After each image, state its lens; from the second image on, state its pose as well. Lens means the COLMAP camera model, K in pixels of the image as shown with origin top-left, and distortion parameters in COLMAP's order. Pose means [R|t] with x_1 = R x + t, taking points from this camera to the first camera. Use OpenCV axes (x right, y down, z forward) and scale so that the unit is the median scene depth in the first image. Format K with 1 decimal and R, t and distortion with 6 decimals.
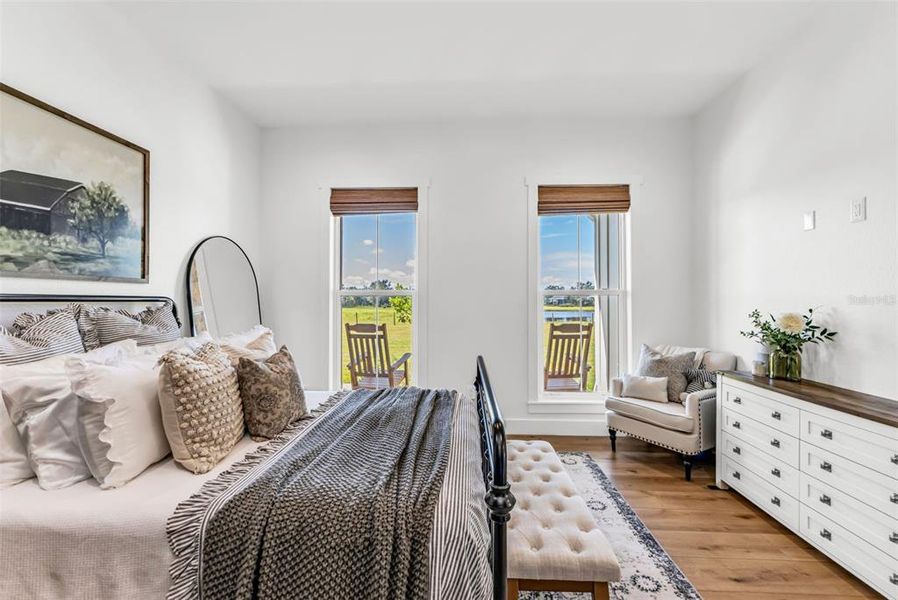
lens RADIAL K [[400.2, 0, 450.7], [0, 400.2, 287.5], [0, 0, 1]] dist [0.010820, -0.000106]
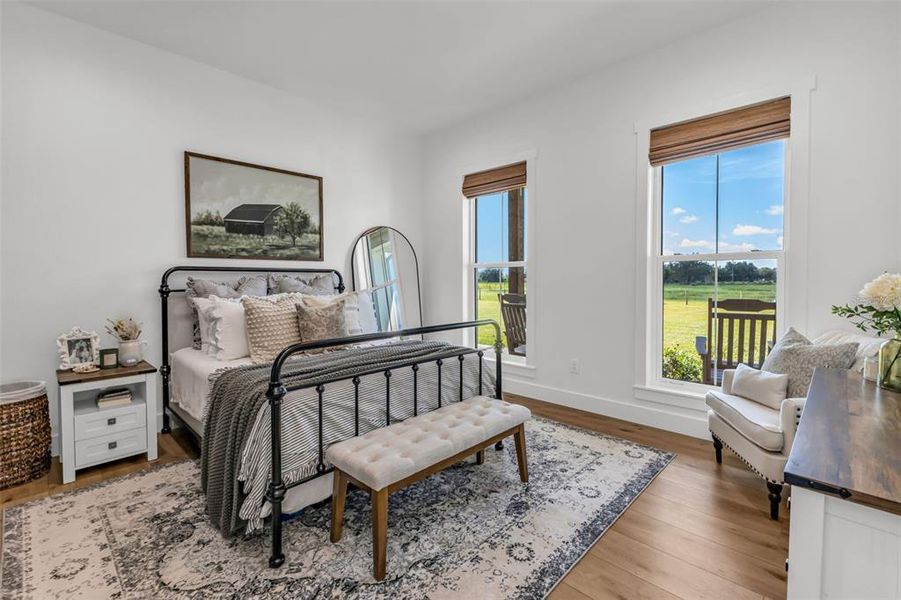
lens RADIAL K [[401.5, 0, 452.2], [0, 401.5, 287.5], [0, 0, 1]] dist [0.010820, -0.000106]
pose [[0.749432, 0.013420, -0.661945, 0.734267], [0.024588, 0.998541, 0.048082, 0.032248], [0.661624, -0.052310, 0.748009, 0.143976]]
